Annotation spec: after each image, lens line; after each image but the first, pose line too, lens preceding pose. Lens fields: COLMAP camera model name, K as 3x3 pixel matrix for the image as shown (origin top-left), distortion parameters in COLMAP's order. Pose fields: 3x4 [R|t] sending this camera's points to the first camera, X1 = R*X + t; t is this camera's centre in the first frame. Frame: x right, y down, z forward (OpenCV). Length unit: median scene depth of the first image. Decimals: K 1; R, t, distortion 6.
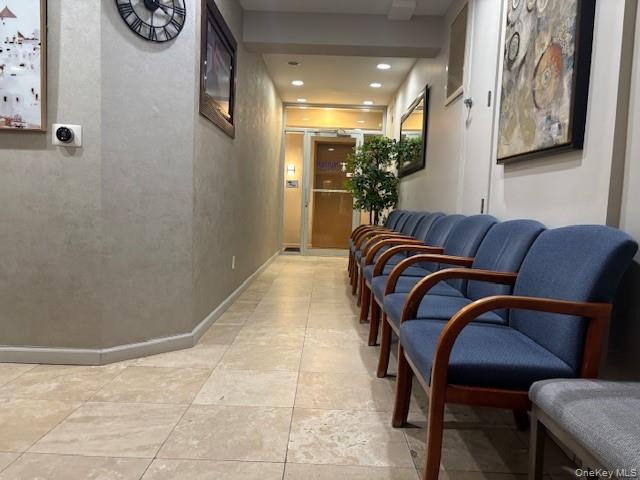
lens RADIAL K [[484.8, 0, 320.0], [0, 484.8, 240.4], [0, 0, 1]] dist [0.002709, -0.000570]
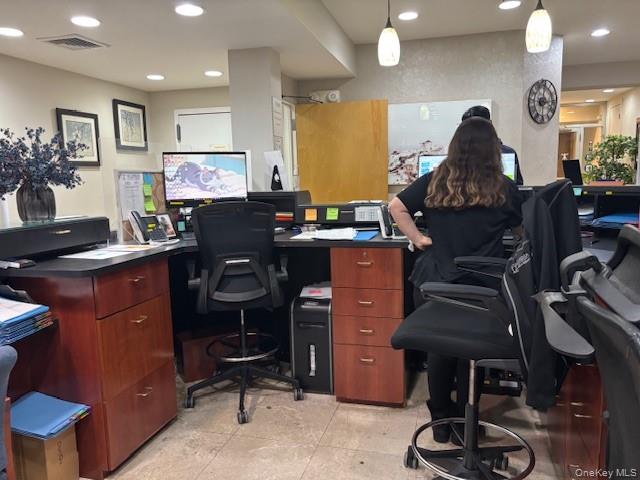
lens RADIAL K [[484.8, 0, 320.8], [0, 484.8, 240.2], [0, 0, 1]] dist [0.002709, -0.000570]
pose [[0.963146, -0.034402, -0.266772, -0.270860], [0.048984, 0.997636, 0.048198, -0.049366], [0.264483, -0.059489, 0.962554, -0.367137]]
